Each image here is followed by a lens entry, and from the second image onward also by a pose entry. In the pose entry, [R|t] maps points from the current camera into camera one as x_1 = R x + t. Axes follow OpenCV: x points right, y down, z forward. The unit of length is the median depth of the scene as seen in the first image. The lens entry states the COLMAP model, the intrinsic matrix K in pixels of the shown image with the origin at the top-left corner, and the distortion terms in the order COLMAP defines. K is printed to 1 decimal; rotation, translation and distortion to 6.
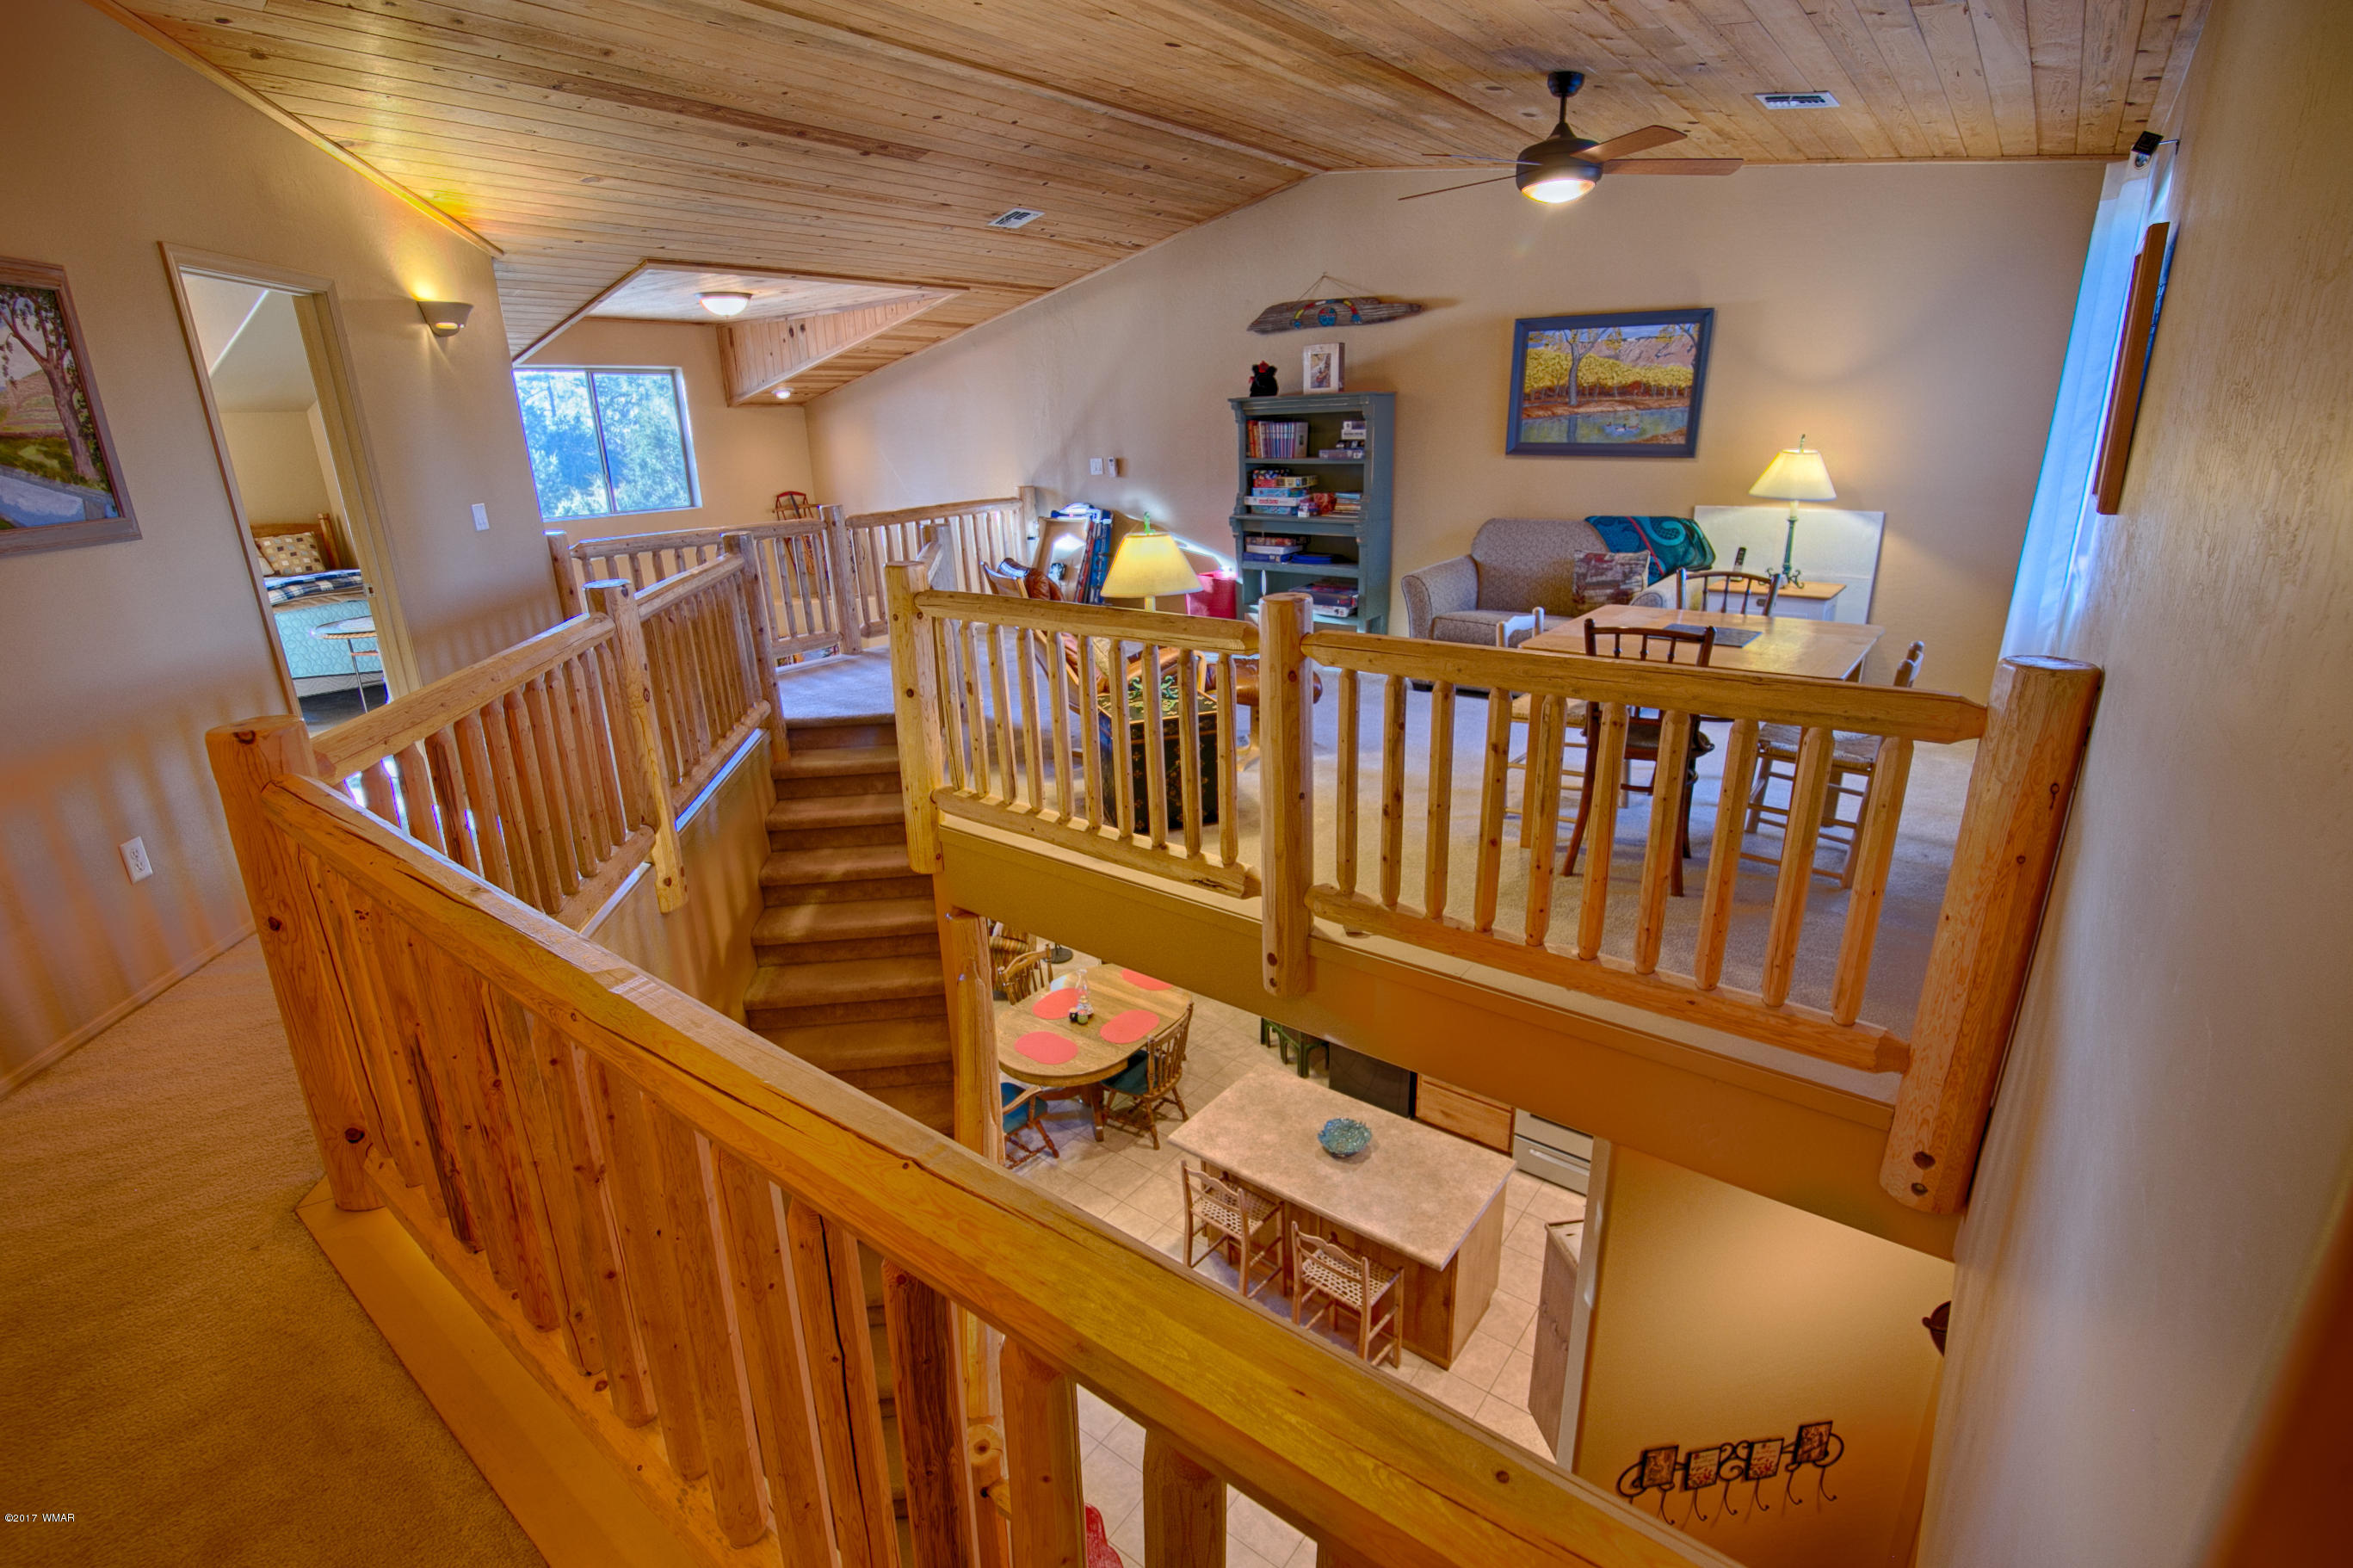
lens RADIAL K [[1090.6, 0, 1173.5], [0, 1090.6, 781.0], [0, 0, 1]] dist [-0.010083, -0.002182]
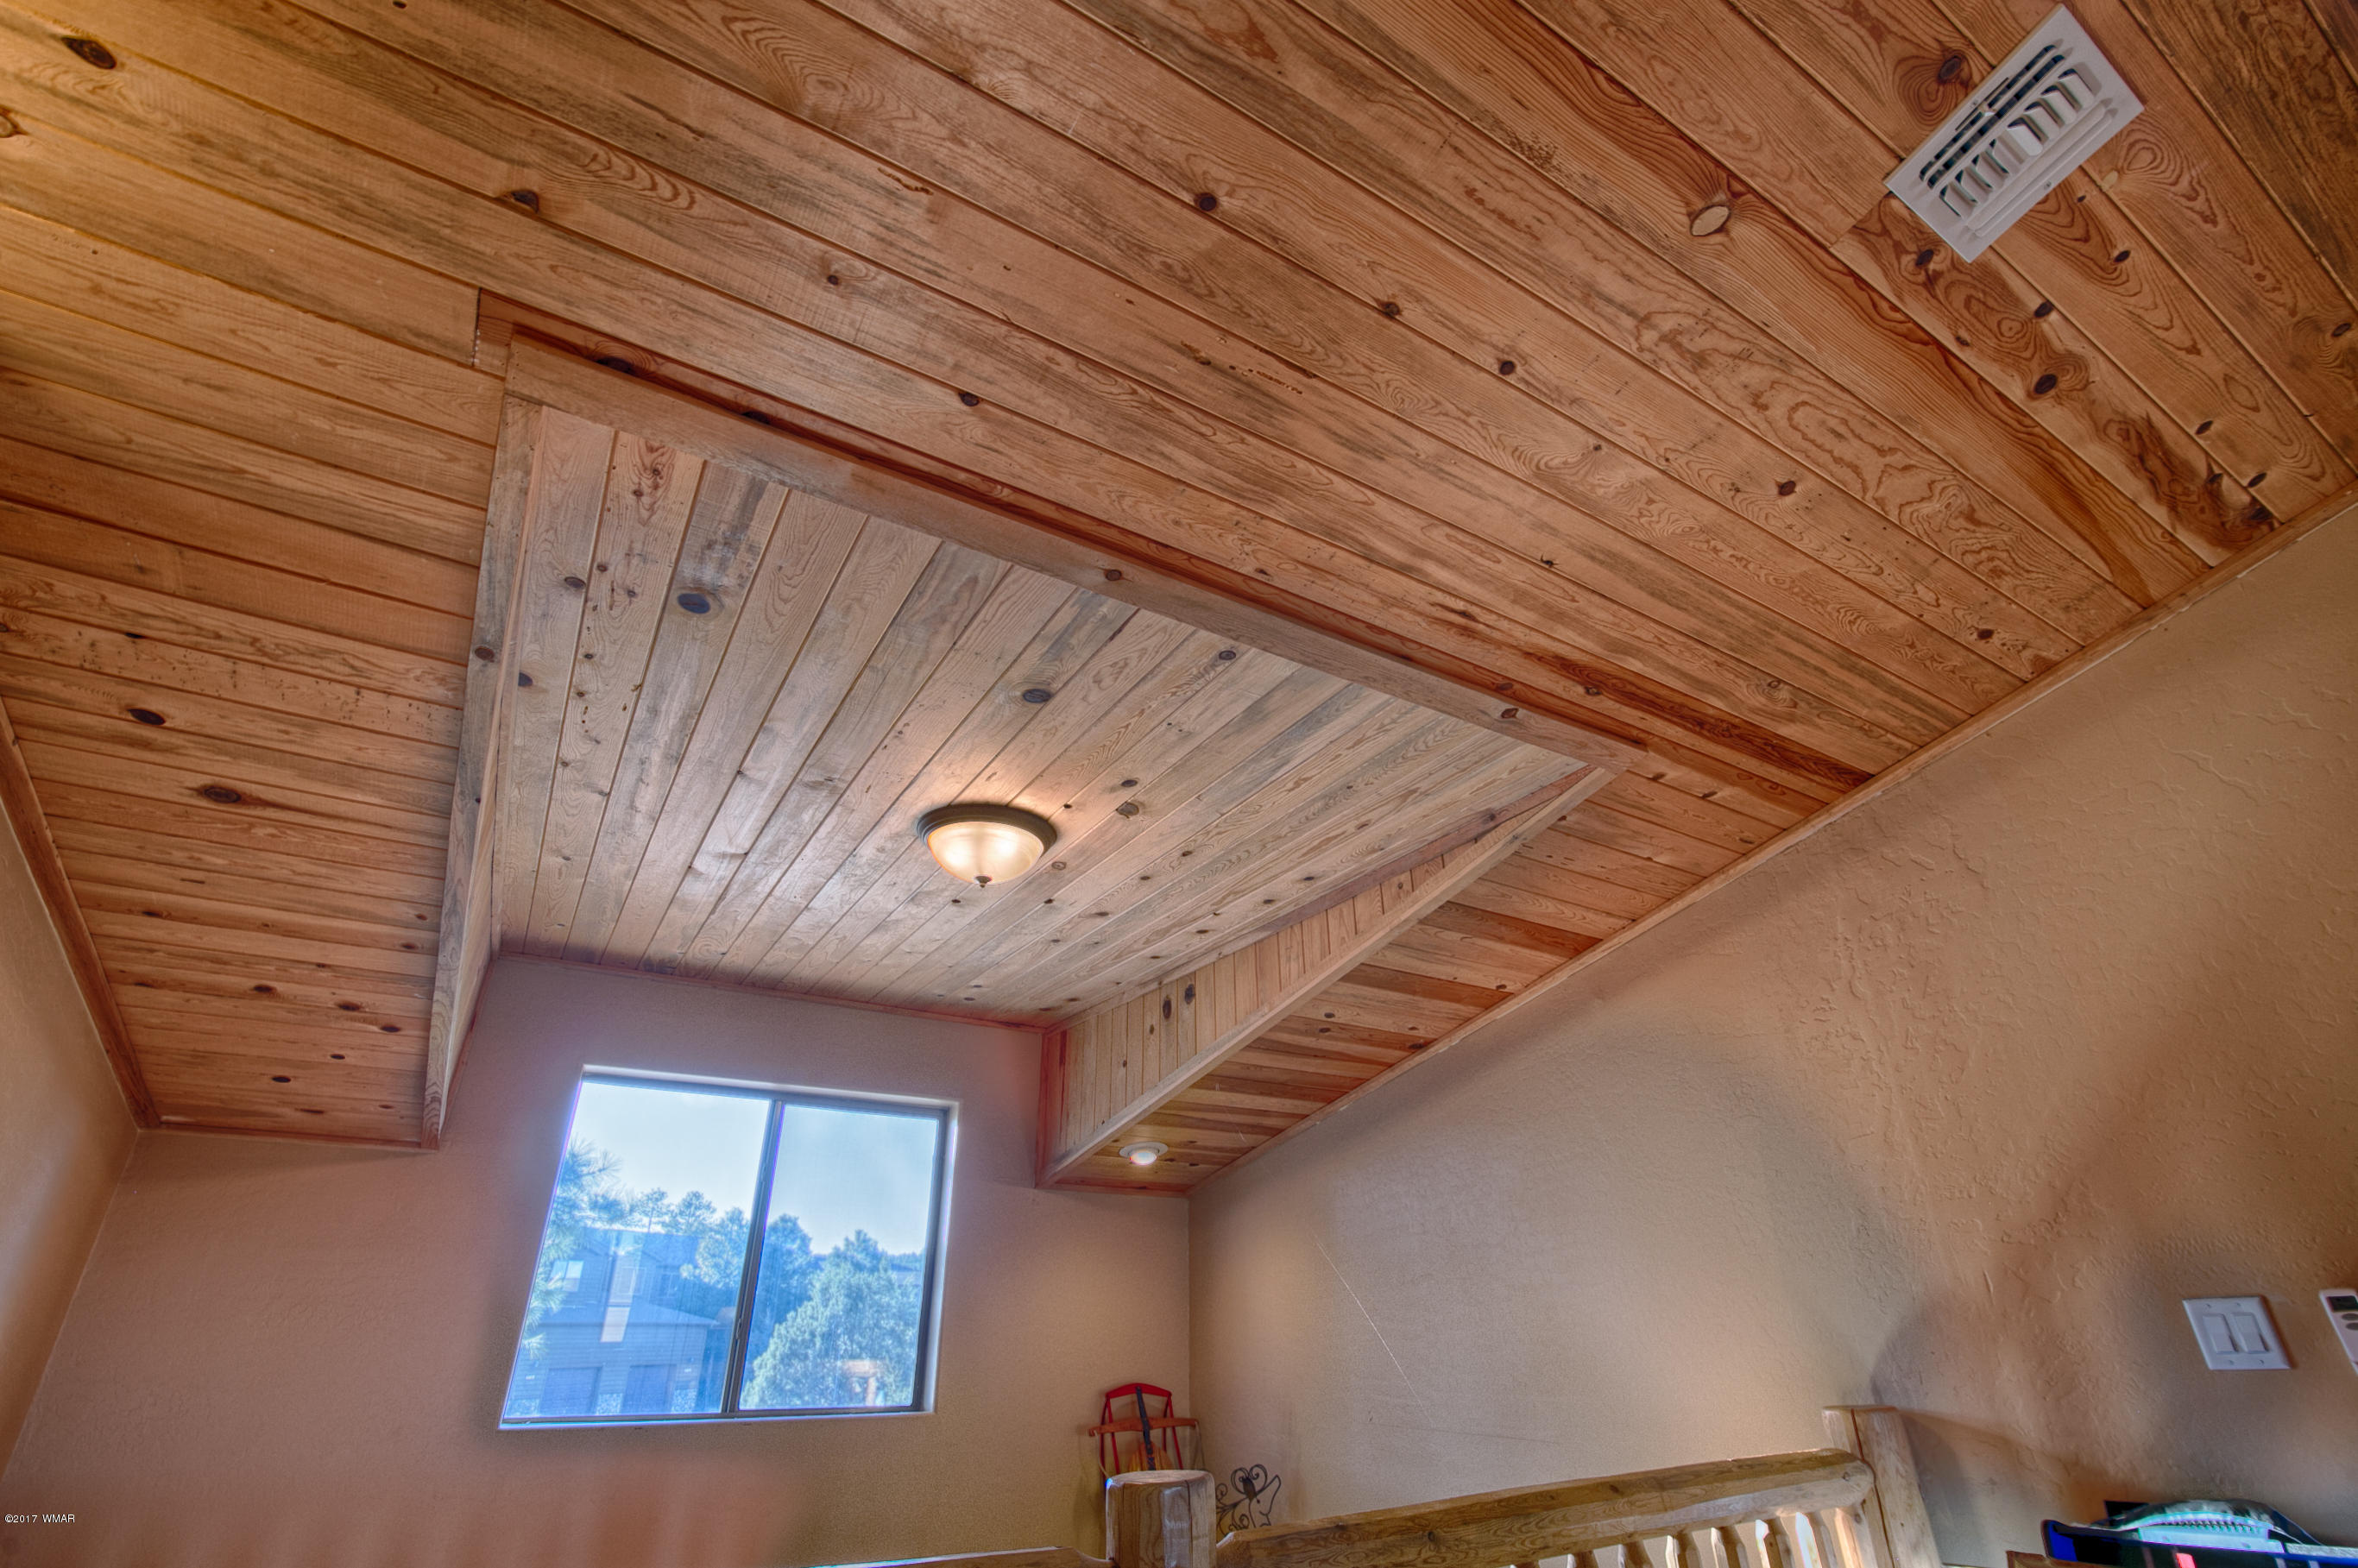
lens RADIAL K [[1092.8, 0, 1176.9], [0, 1092.8, 782.4], [0, 0, 1]] dist [-0.010083, -0.002182]
pose [[0.935223, -0.132356, -0.328390, -0.176080], [-0.133319, 0.727592, -0.672931, -0.165108], [0.328000, 0.673121, 0.662815, 0.607243]]
